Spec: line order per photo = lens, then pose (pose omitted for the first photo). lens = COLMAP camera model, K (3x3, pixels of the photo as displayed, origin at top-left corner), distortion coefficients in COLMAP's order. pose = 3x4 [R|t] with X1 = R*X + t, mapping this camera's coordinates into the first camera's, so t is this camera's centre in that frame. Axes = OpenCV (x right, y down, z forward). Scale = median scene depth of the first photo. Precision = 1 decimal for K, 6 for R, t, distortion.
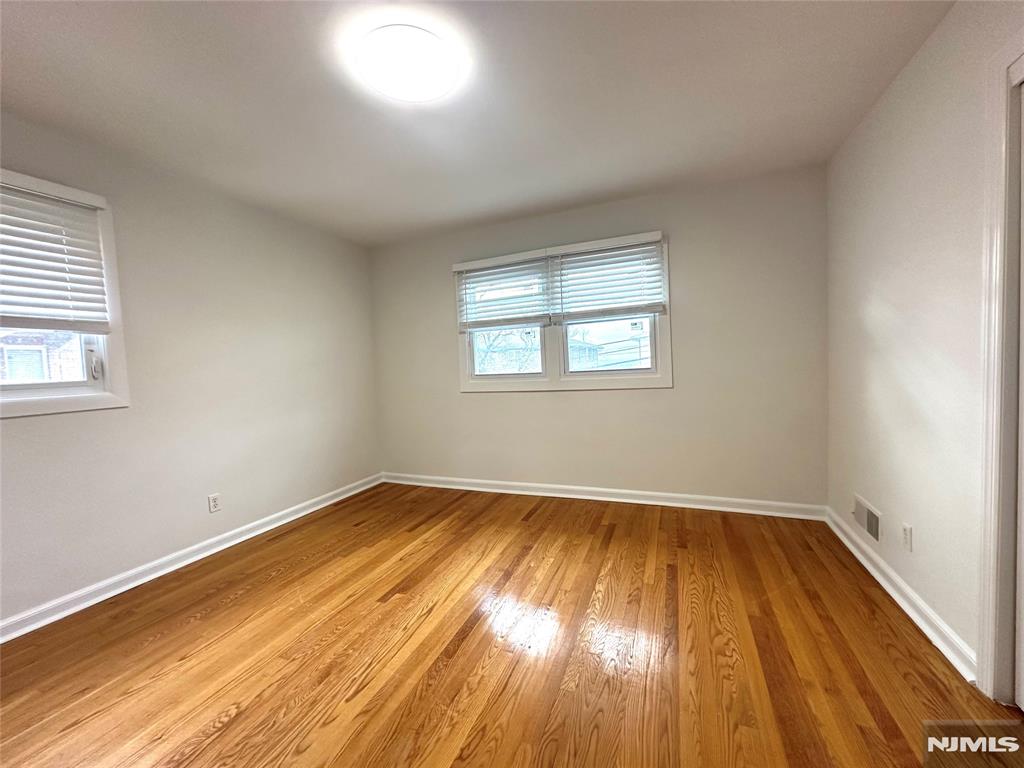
lens RADIAL K [[409.9, 0, 511.6], [0, 409.9, 385.7], [0, 0, 1]] dist [-0.003547, 0.001177]
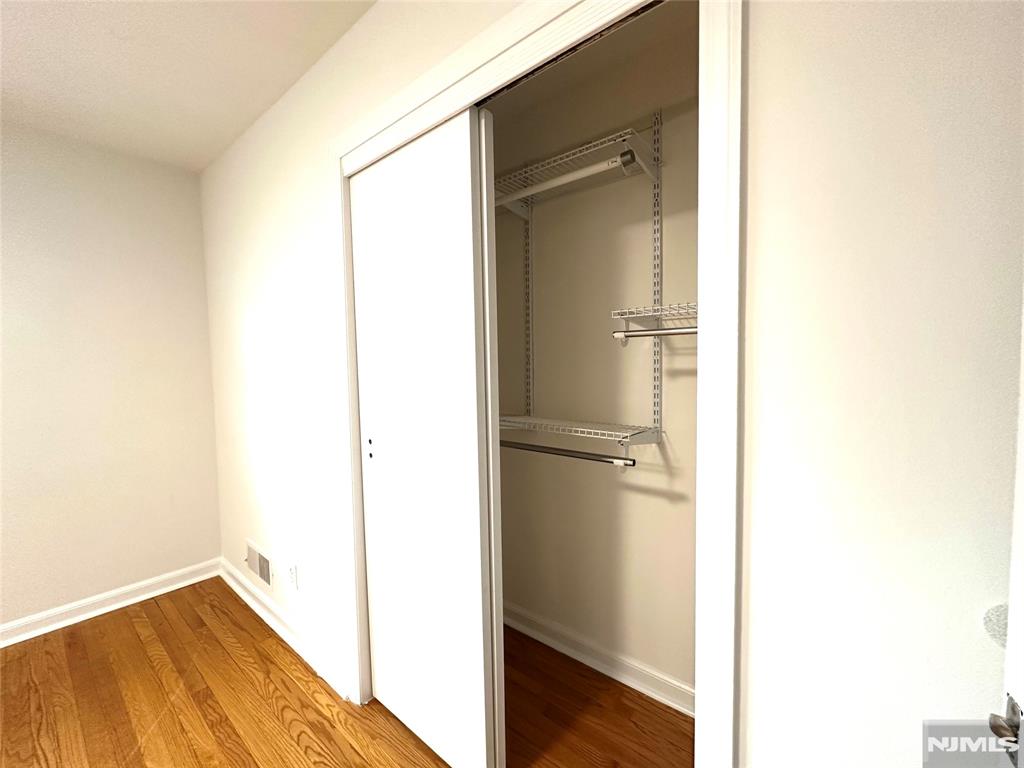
lens RADIAL K [[409.9, 0, 507.4], [0, 409.9, 383.7], [0, 0, 1]] dist [-0.003547, 0.001177]
pose [[0.305004, -0.008573, 0.952312, 0.133730], [0.056360, 0.998369, -0.009063, -0.054618], [-0.950682, 0.056437, 0.304990, 0.126416]]
